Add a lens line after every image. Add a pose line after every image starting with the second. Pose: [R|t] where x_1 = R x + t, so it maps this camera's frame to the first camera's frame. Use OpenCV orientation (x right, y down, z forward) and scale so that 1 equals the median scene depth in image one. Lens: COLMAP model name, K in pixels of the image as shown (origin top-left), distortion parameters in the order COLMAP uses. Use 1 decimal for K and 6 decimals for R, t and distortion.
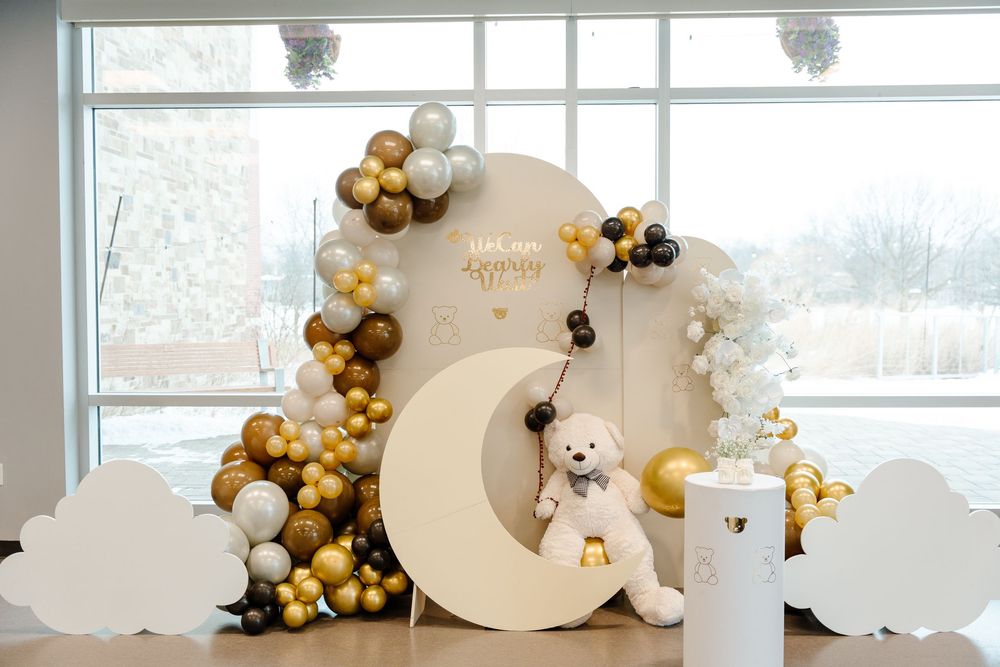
lens RADIAL K [[1119.7, 0, 500.0], [0, 1119.7, 333.5], [0, 0, 1]] dist [-0.000759, 0.001046]
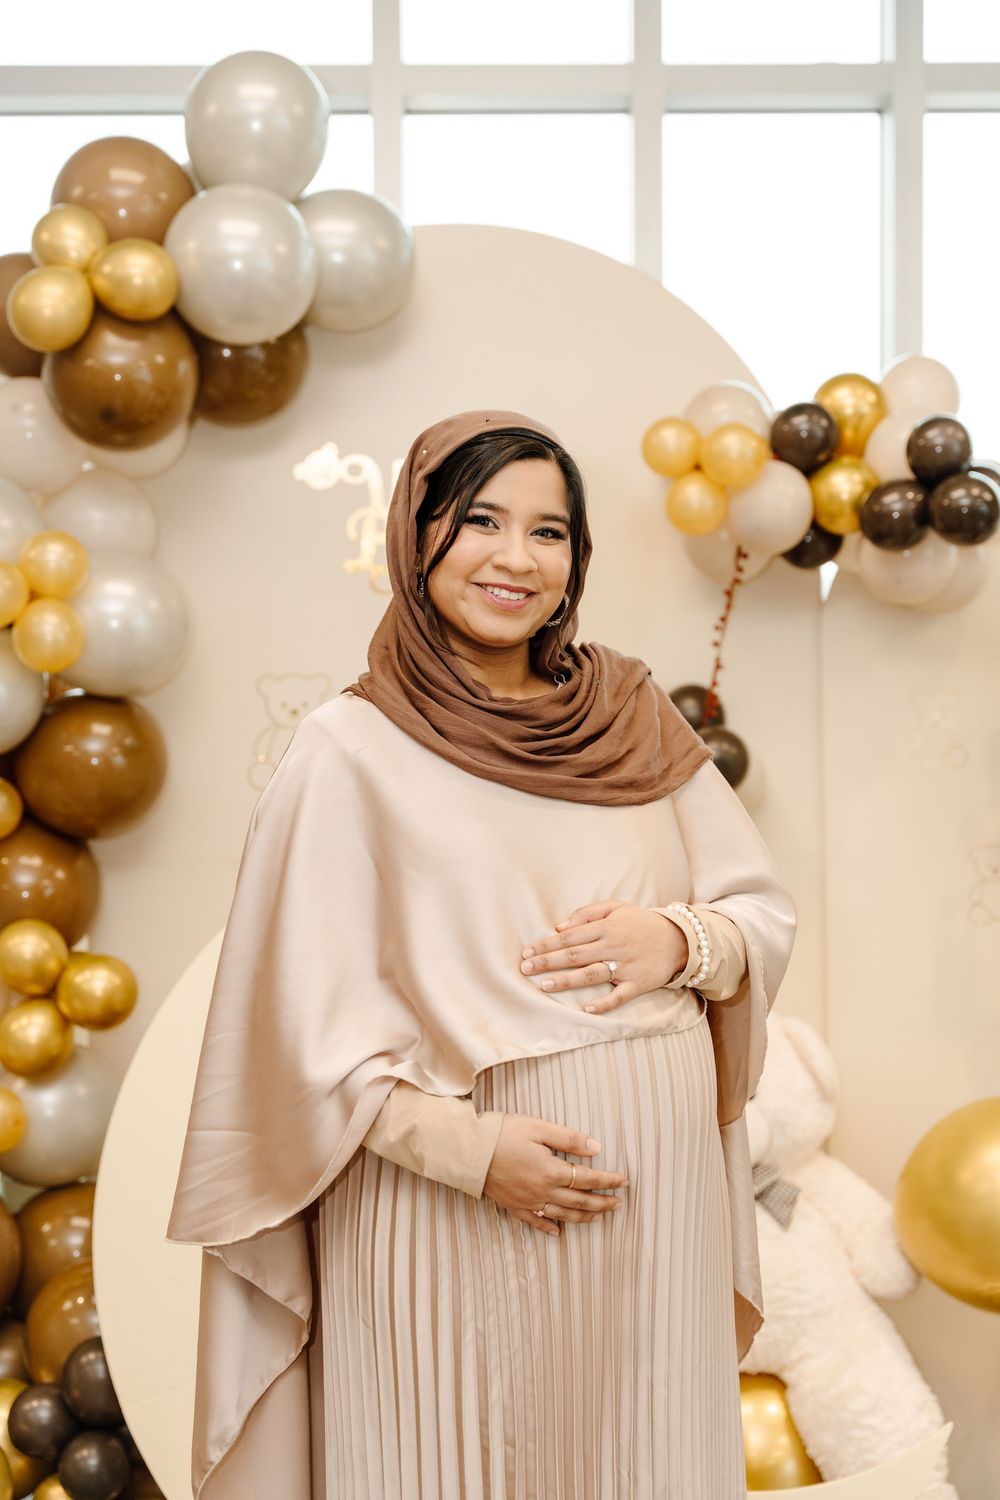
lens RADIAL K [[2259.2, 0, 500.0], [0, 2259.2, 750.0], [0, 0, 1]] dist [0.006652, -0.069491]
pose [[0.998645, -0.005510, 0.051749, -0.024224], [0.005801, 0.999968, -0.005489, 0.002492], [-0.051717, 0.005782, 0.998645, 0.337404]]
